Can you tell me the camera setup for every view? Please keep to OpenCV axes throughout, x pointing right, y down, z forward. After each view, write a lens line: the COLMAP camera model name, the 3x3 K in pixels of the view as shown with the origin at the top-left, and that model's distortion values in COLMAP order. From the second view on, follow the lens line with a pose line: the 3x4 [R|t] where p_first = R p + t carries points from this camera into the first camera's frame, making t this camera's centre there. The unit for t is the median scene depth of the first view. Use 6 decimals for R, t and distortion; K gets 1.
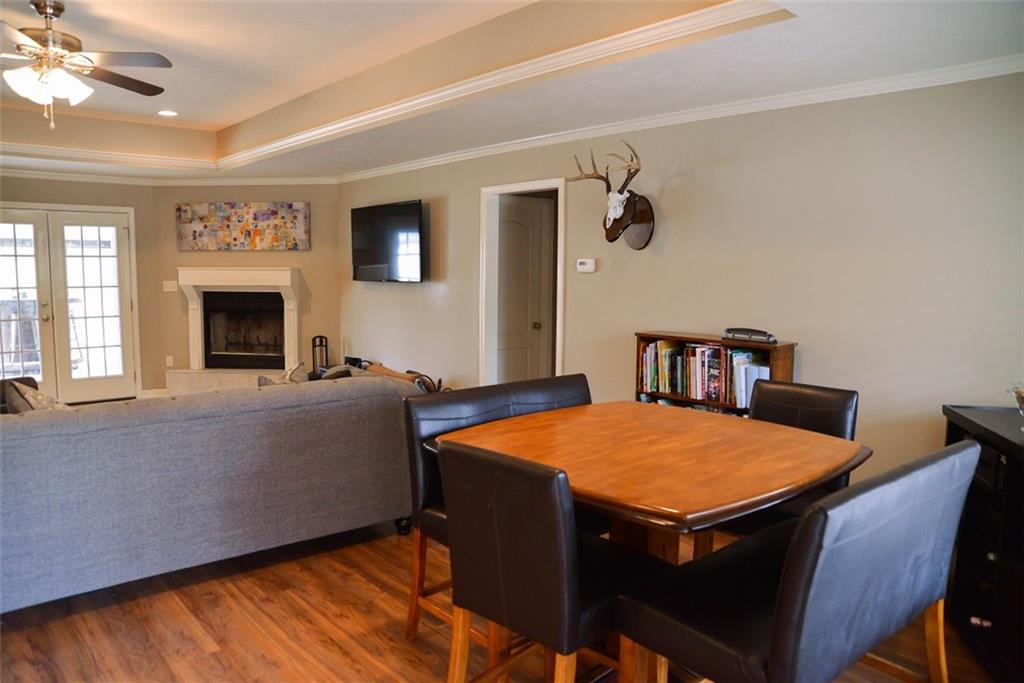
lens RADIAL K [[761.7, 0, 512.0], [0, 761.7, 341.5], [0, 0, 1]] dist [-0.092685, 0.050561]
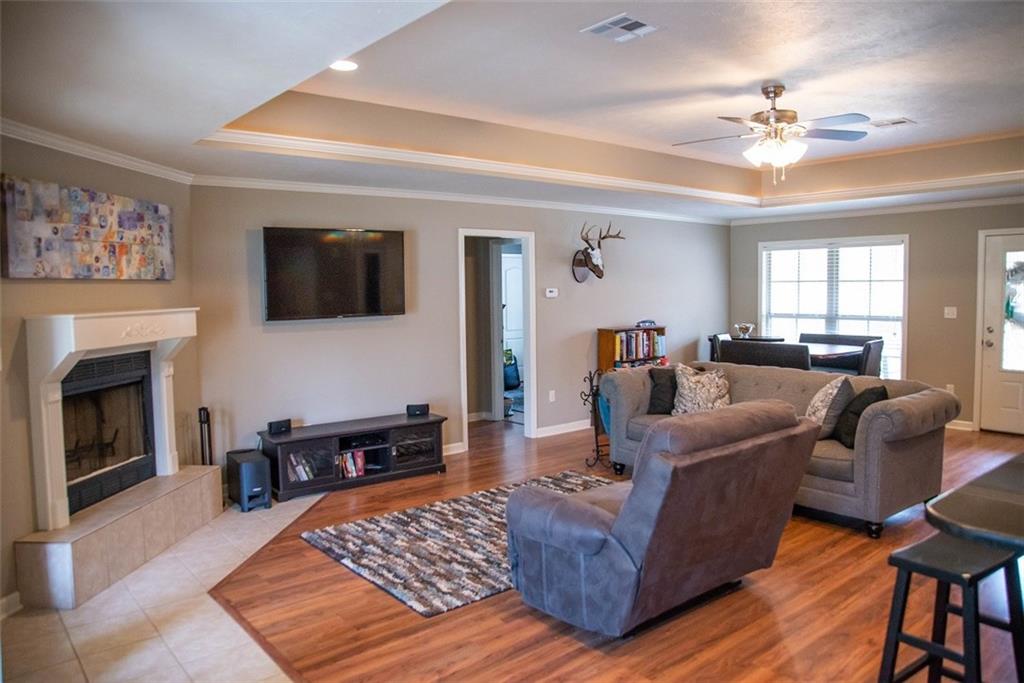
lens RADIAL K [[737.5, 0, 509.1], [0, 737.5, 336.3], [0, 0, 1]] dist [-0.127809, 0.096340]
pose [[-0.019132, -0.072633, 0.997175, -0.890768], [0.113254, 0.990781, 0.074340, -0.087009], [-0.993382, 0.114356, -0.010730, 0.727228]]
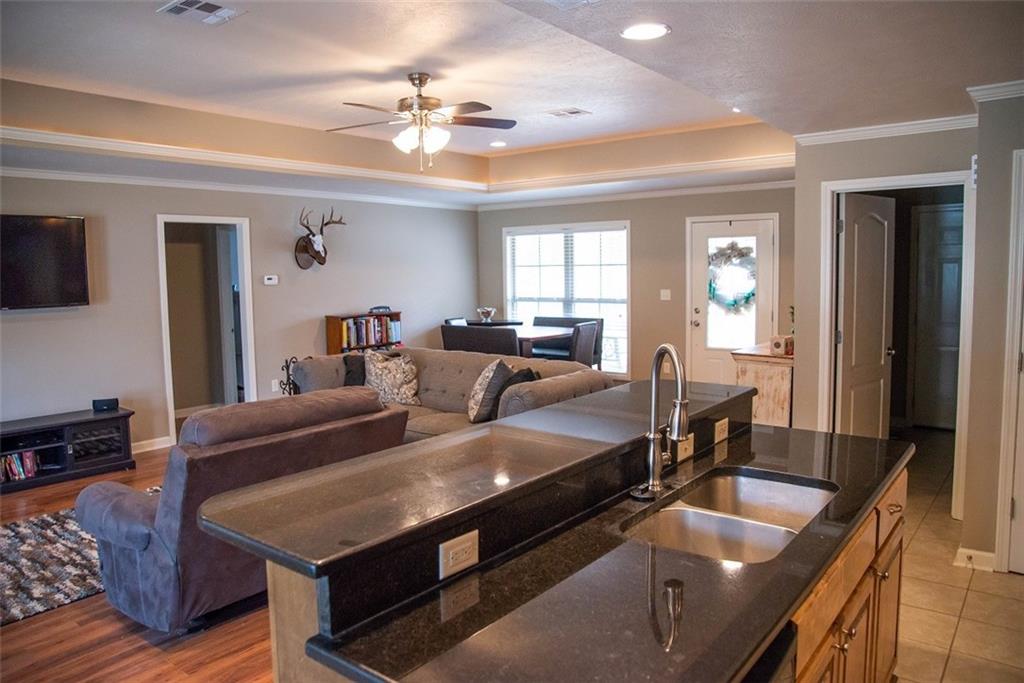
lens RADIAL K [[737.5, 0, 509.1], [0, 737.5, 336.3], [0, 0, 1]] dist [-0.127809, 0.096340]
pose [[-0.231275, -0.090225, 0.968696, -0.908424], [0.112682, 0.986505, 0.118787, -0.071000], [-0.966341, 0.136627, -0.217988, 0.574547]]
